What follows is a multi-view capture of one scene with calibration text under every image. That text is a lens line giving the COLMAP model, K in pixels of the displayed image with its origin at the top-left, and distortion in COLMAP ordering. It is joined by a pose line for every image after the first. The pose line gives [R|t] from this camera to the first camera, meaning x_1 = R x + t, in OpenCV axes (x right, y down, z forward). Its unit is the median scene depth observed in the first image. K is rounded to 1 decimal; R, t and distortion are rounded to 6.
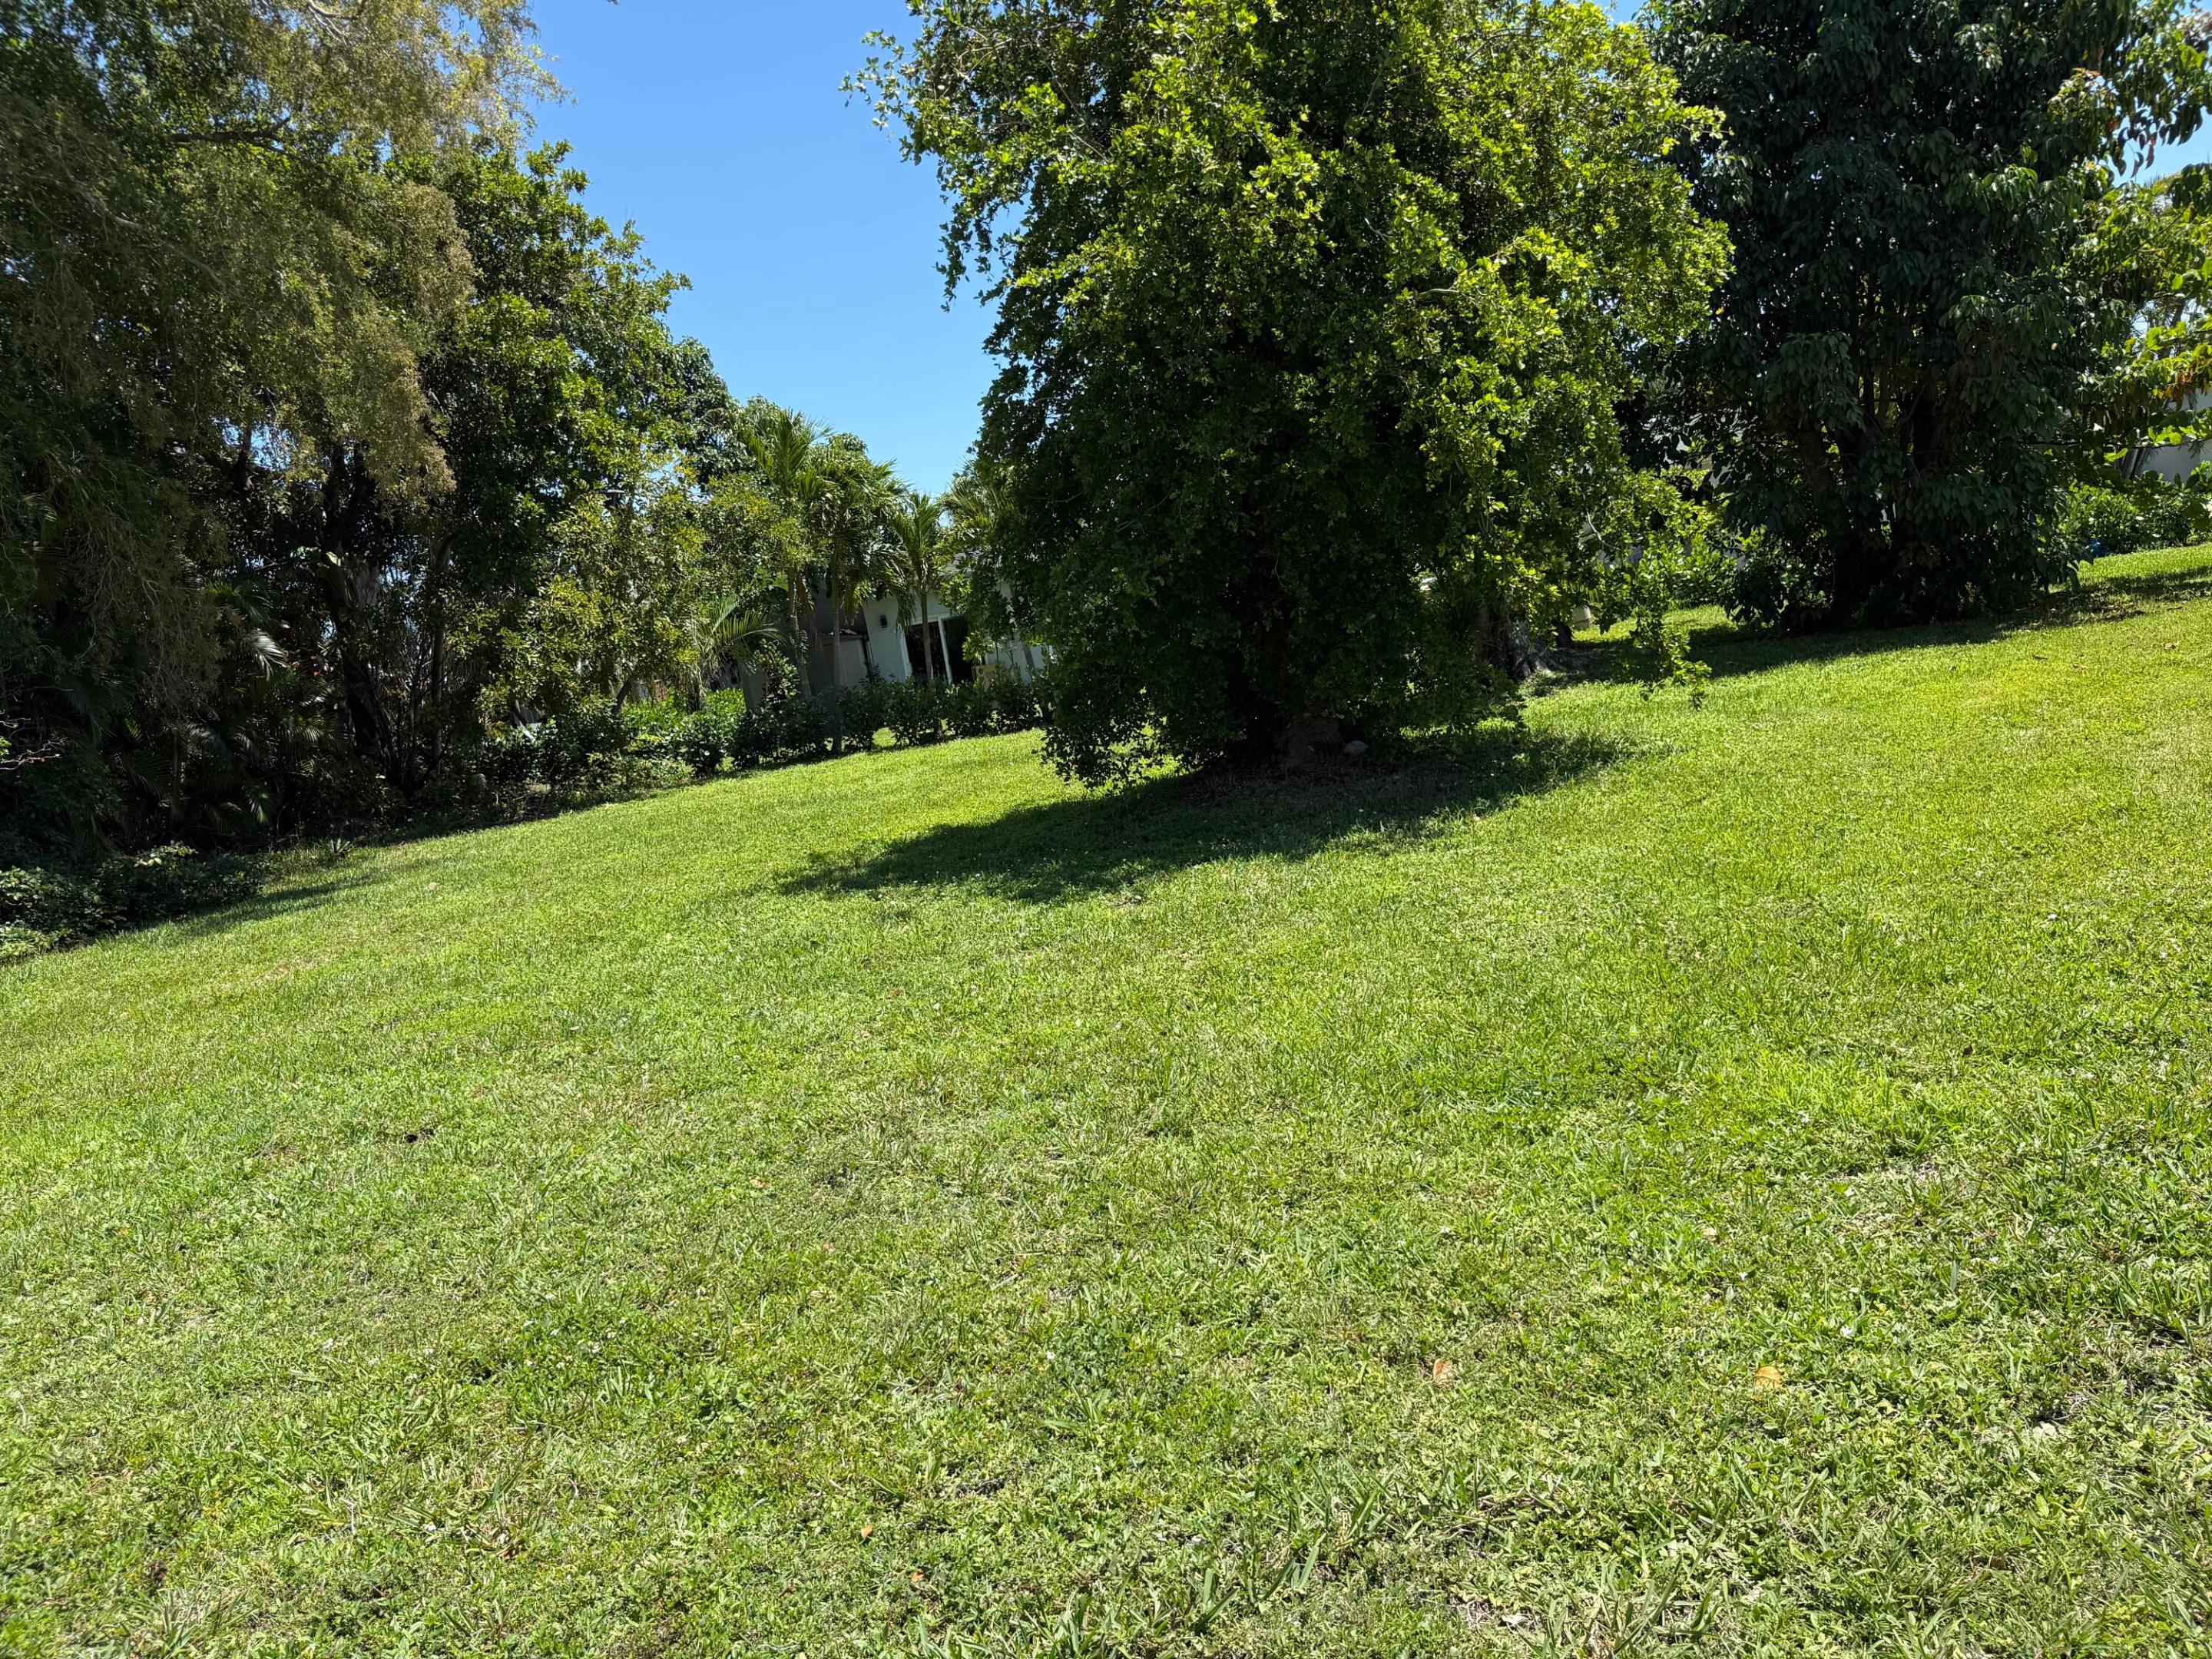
lens RADIAL K [[1549.3, 0, 1107.9], [0, 1549.3, 818.8], [0, 0, 1]] dist [0.126677, -0.087723]
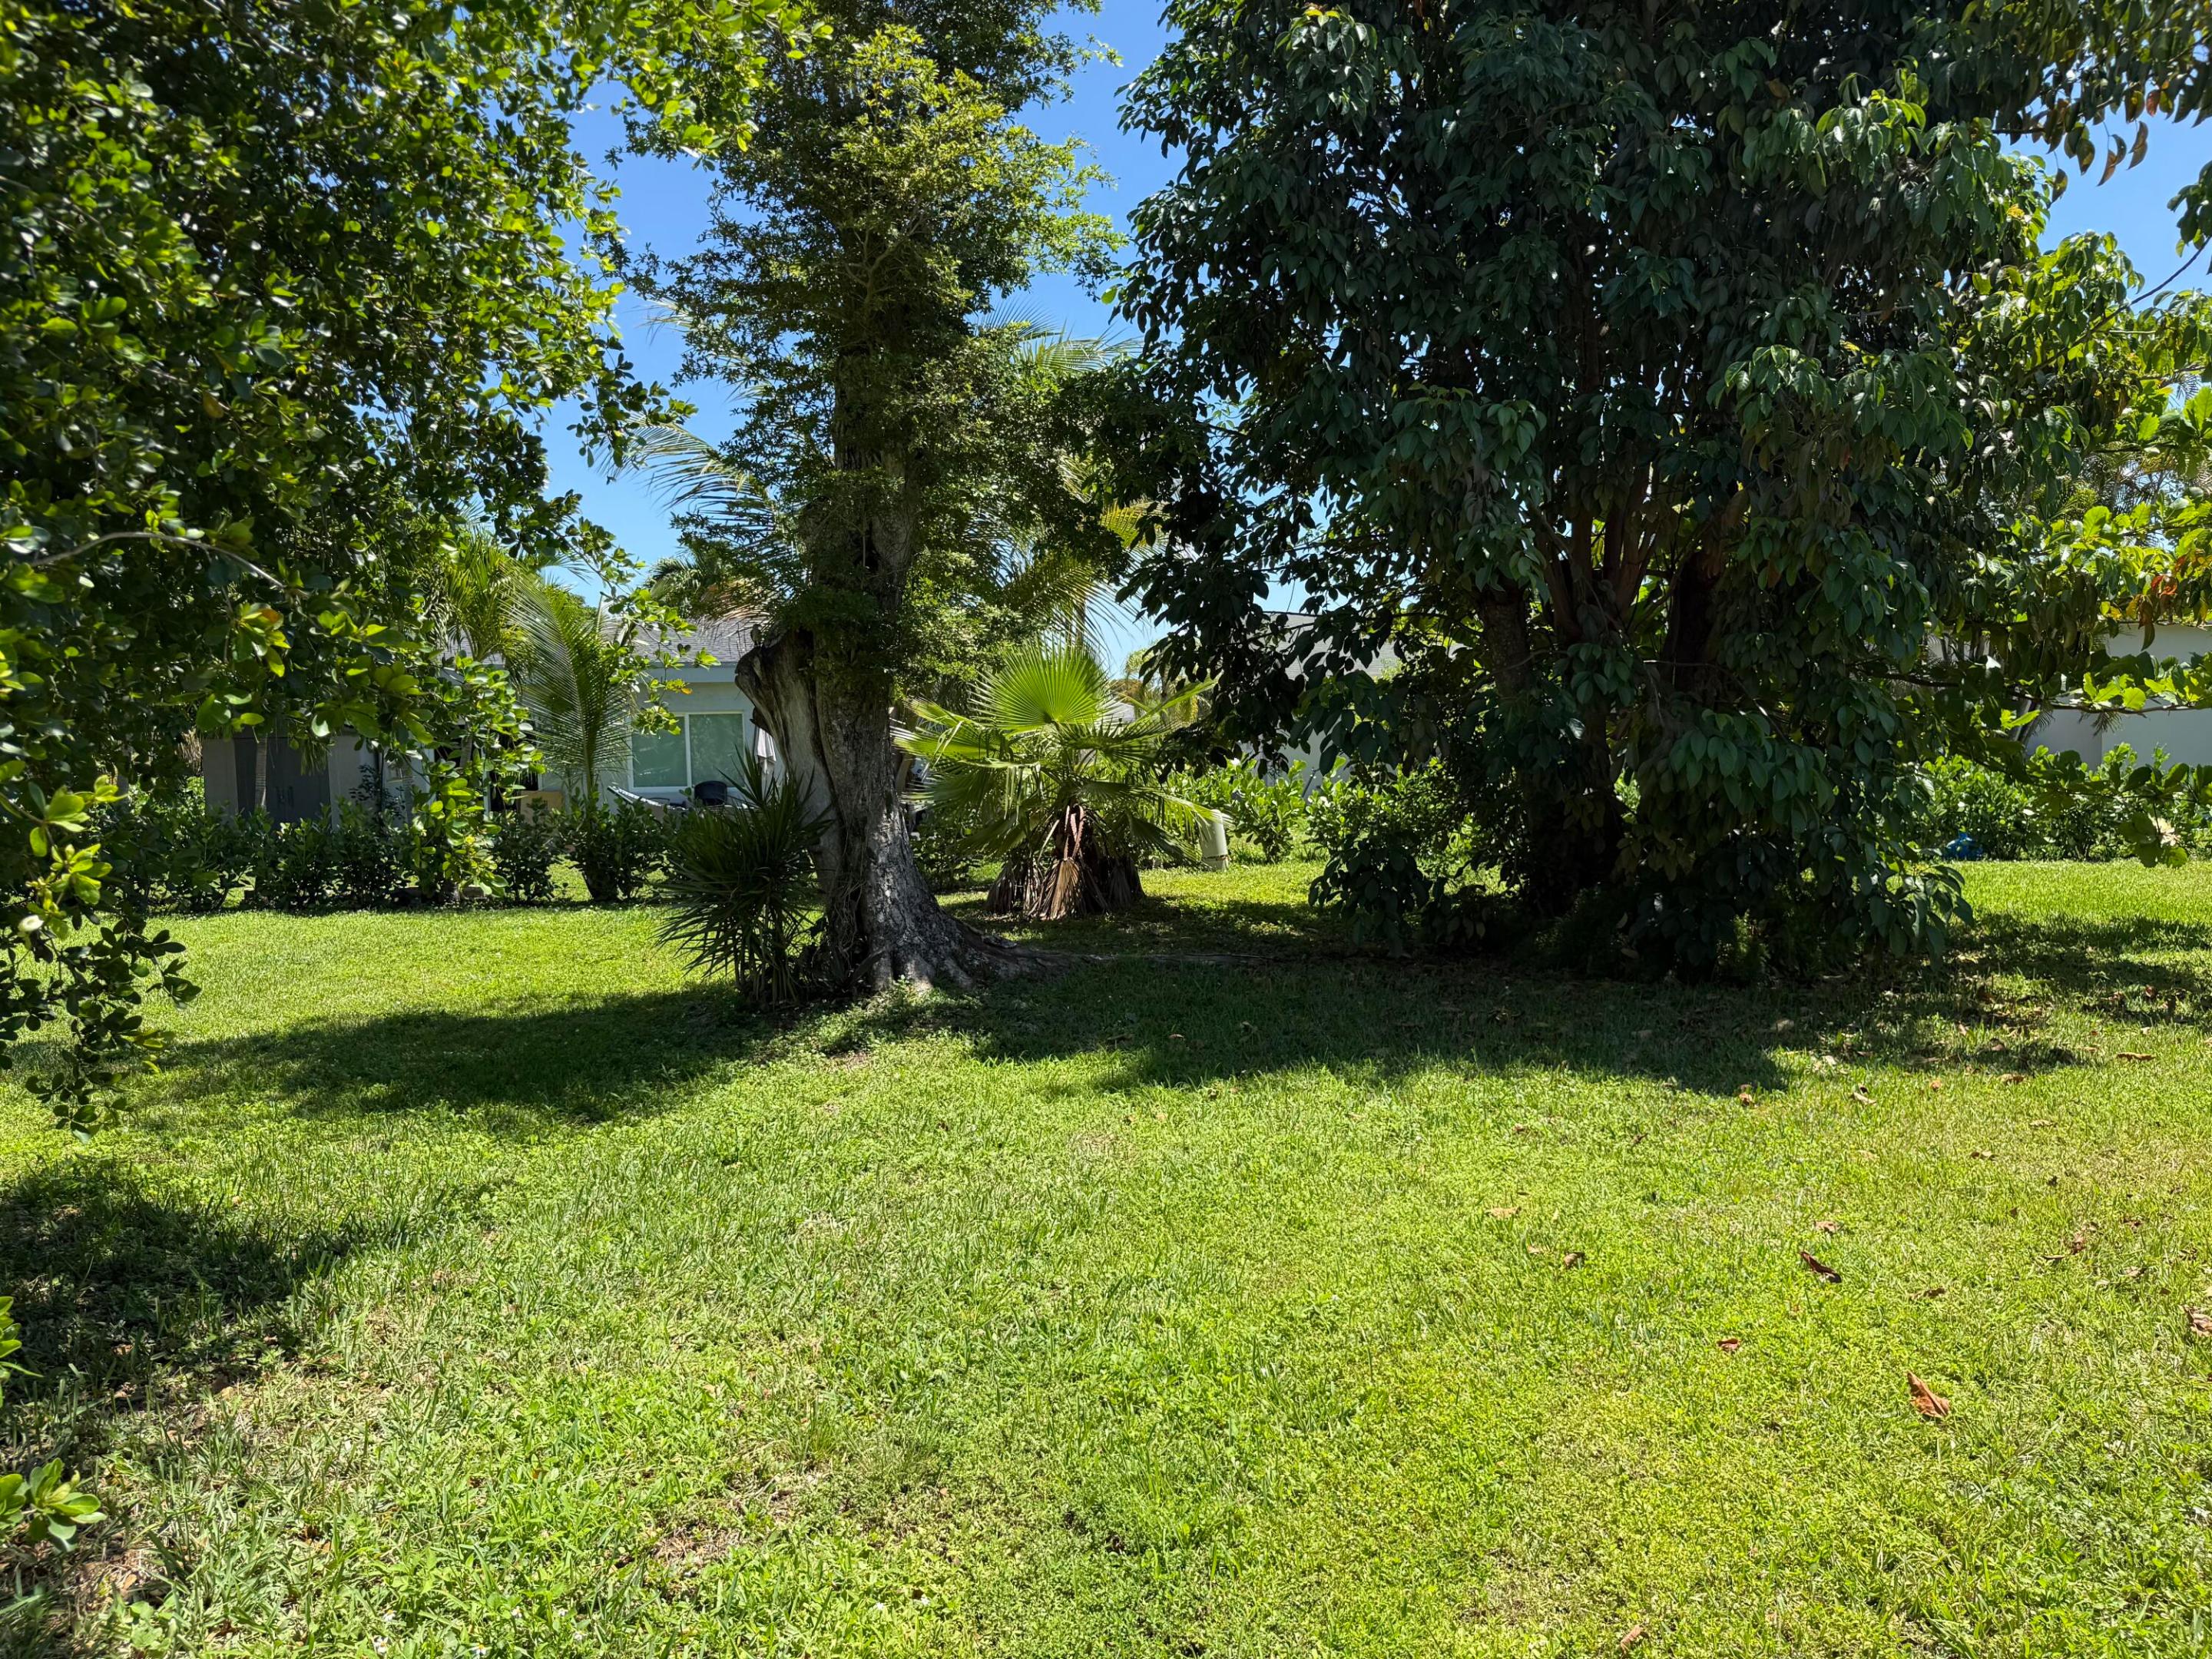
lens RADIAL K [[1549.3, 0, 1107.9], [0, 1549.3, 818.8], [0, 0, 1]] dist [0.126677, -0.087723]
pose [[0.989754, 0.127108, 0.065036, 0.307267], [-0.121331, 0.988864, -0.086180, -0.113856], [-0.075266, 0.077407, 0.994155, 0.518338]]
